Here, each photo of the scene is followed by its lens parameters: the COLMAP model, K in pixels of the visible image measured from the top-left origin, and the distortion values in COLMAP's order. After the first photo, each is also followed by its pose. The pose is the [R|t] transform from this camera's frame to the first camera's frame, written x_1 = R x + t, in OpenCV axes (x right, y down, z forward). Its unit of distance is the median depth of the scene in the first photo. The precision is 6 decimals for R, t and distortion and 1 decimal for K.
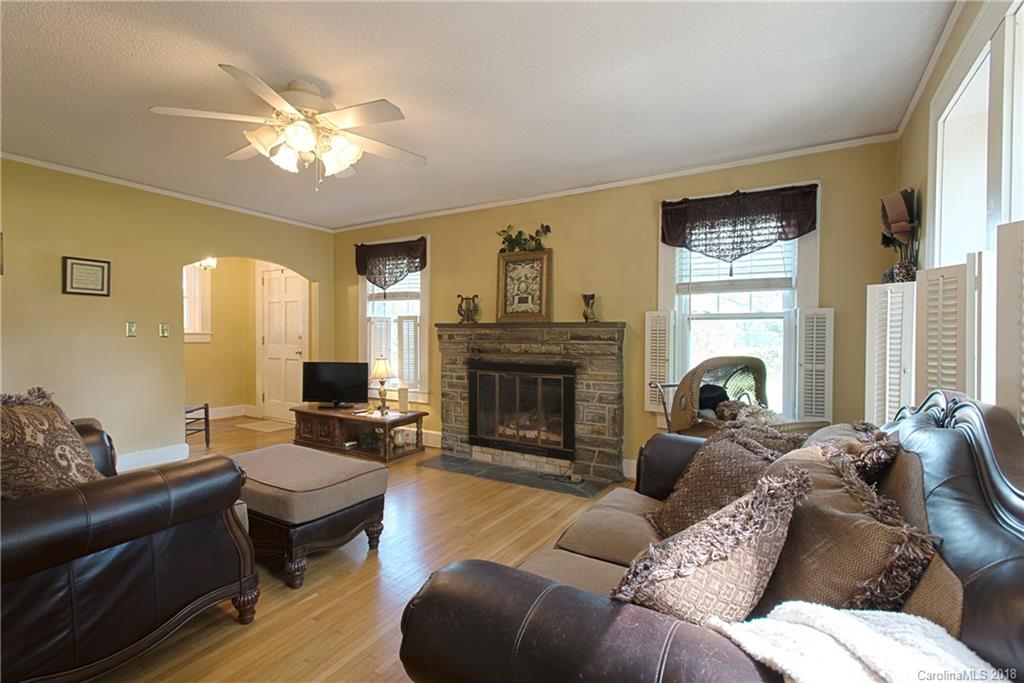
lens RADIAL K [[473.4, 0, 512.0], [0, 473.4, 341.5], [0, 0, 1]] dist [0.020512, -0.007580]
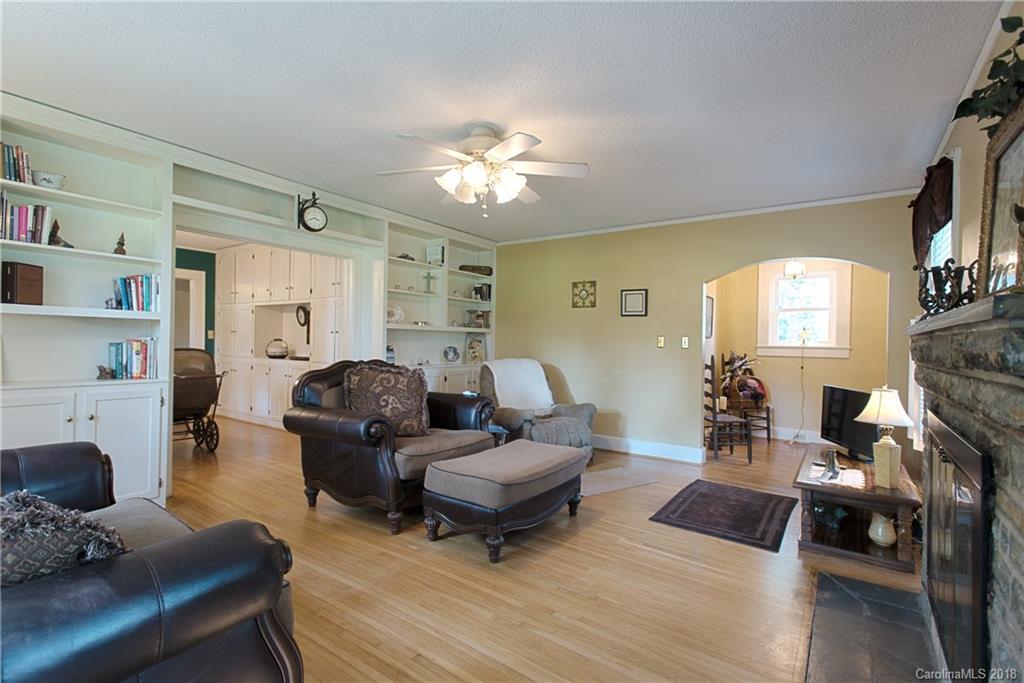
lens RADIAL K [[473.4, 0, 512.0], [0, 473.4, 341.5], [0, 0, 1]] dist [0.020512, -0.007580]
pose [[-0.074302, -0.005649, -0.997220, 0.411450], [-0.032183, 0.999477, -0.003264, -0.008593], [0.996716, 0.031851, -0.074445, 0.662526]]
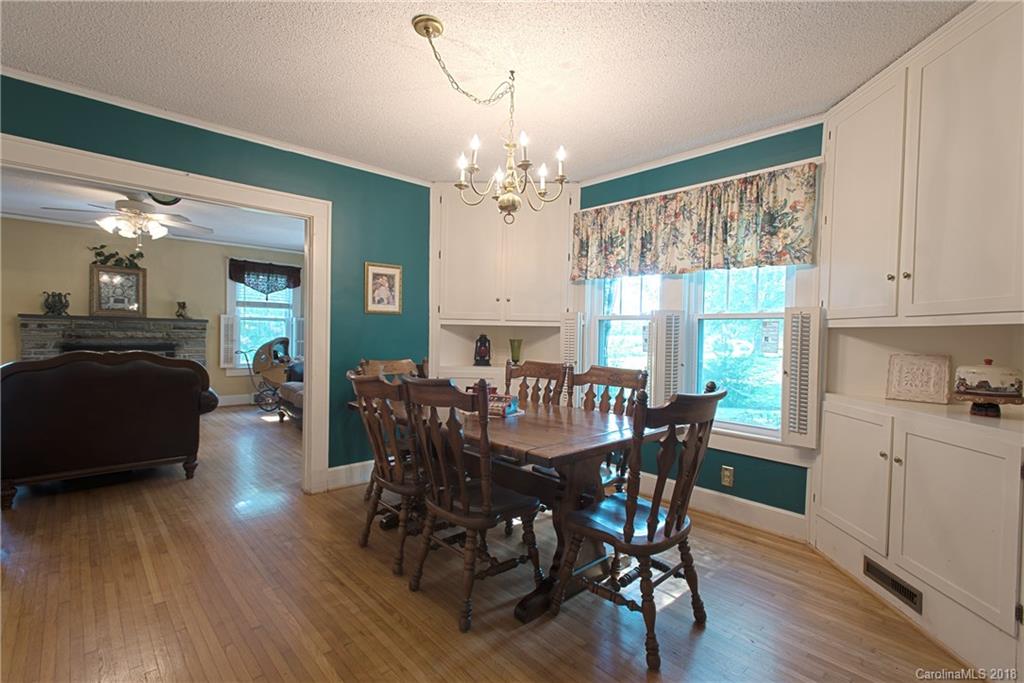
lens RADIAL K [[473.4, 0, 512.0], [0, 473.4, 341.5], [0, 0, 1]] dist [0.020512, -0.007580]
pose [[0.273569, -0.018066, 0.961683, -1.034398], [-0.007356, 0.999755, 0.020874, -0.003964], [-0.961824, -0.012785, 0.273369, -0.529529]]
